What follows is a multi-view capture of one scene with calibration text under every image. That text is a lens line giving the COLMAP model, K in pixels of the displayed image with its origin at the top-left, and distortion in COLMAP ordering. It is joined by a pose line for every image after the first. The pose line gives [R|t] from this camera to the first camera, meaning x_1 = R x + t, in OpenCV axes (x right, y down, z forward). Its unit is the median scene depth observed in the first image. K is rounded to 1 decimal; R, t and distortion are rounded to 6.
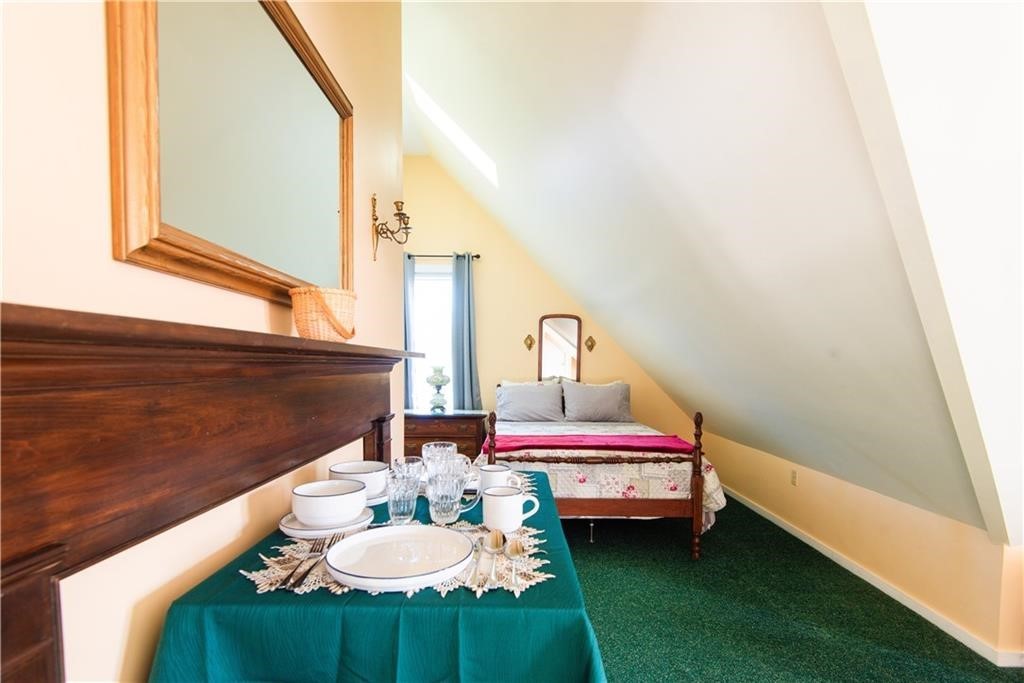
lens RADIAL K [[463.5, 0, 511.0], [0, 463.5, 396.1], [0, 0, 1]] dist [0.000980, -0.000021]
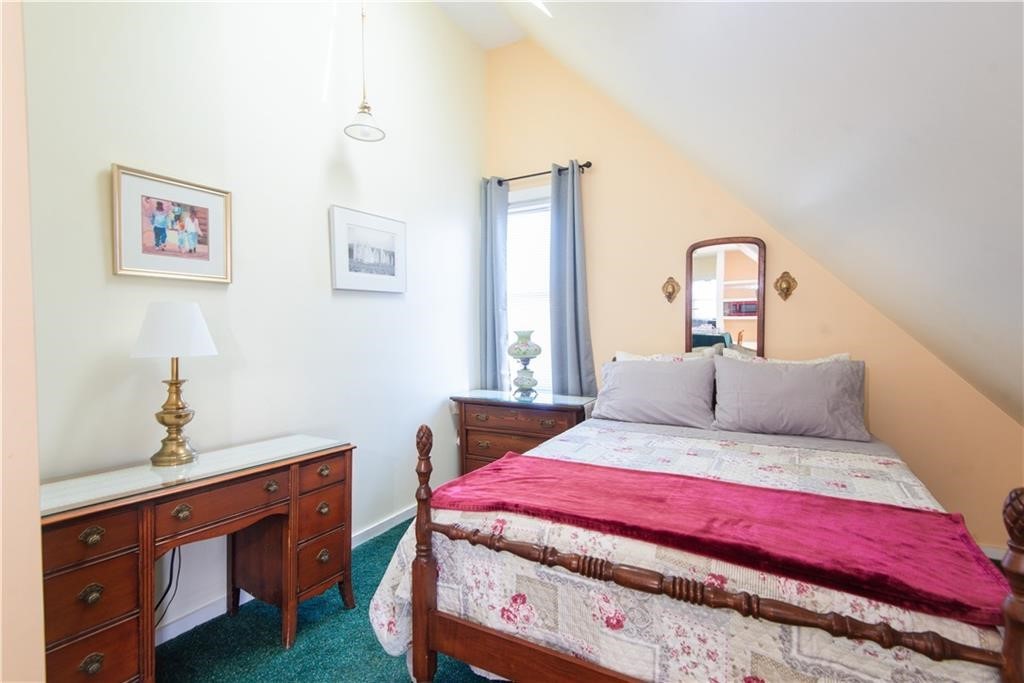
lens RADIAL K [[478.3, 0, 512.0], [0, 478.3, 341.5], [0, 0, 1]] dist [-0.001423, -0.001069]
pose [[0.879794, -0.004677, -0.475331, 0.176318], [-0.014147, 0.999251, -0.036018, -0.023746], [0.475144, 0.038413, 0.879069, 0.393394]]
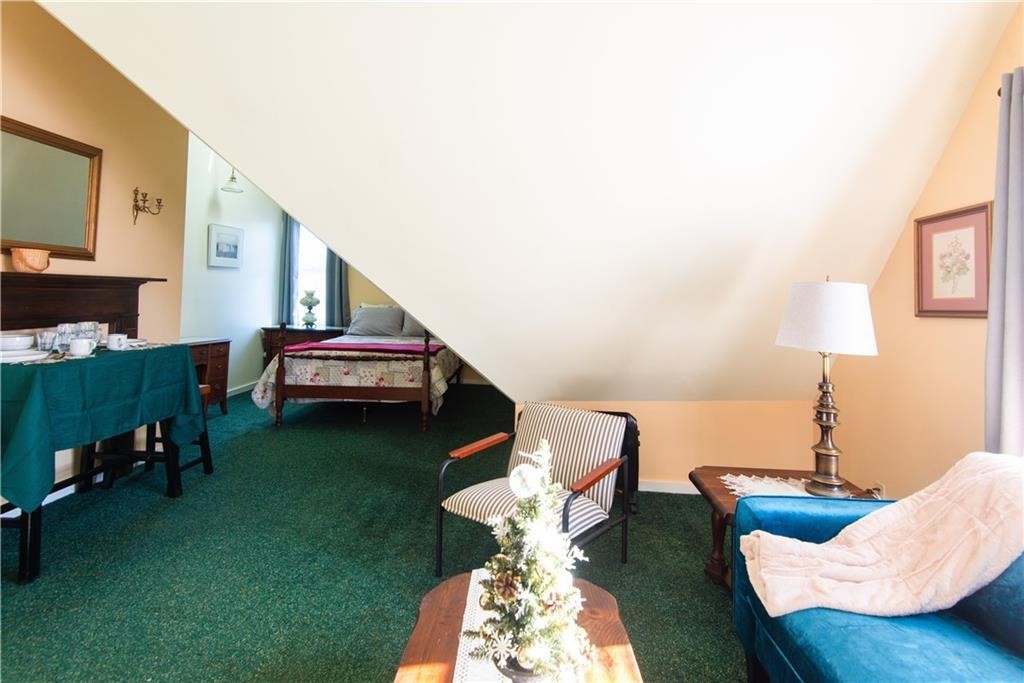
lens RADIAL K [[468.4, 0, 515.4], [0, 468.4, 290.7], [0, 0, 1]] dist [-0.000201, -0.000241]
pose [[0.999797, 0.016544, -0.011494, 0.437745], [-0.017347, 0.997128, -0.073717, 0.020496], [0.010241, 0.073901, 0.997213, -0.265609]]
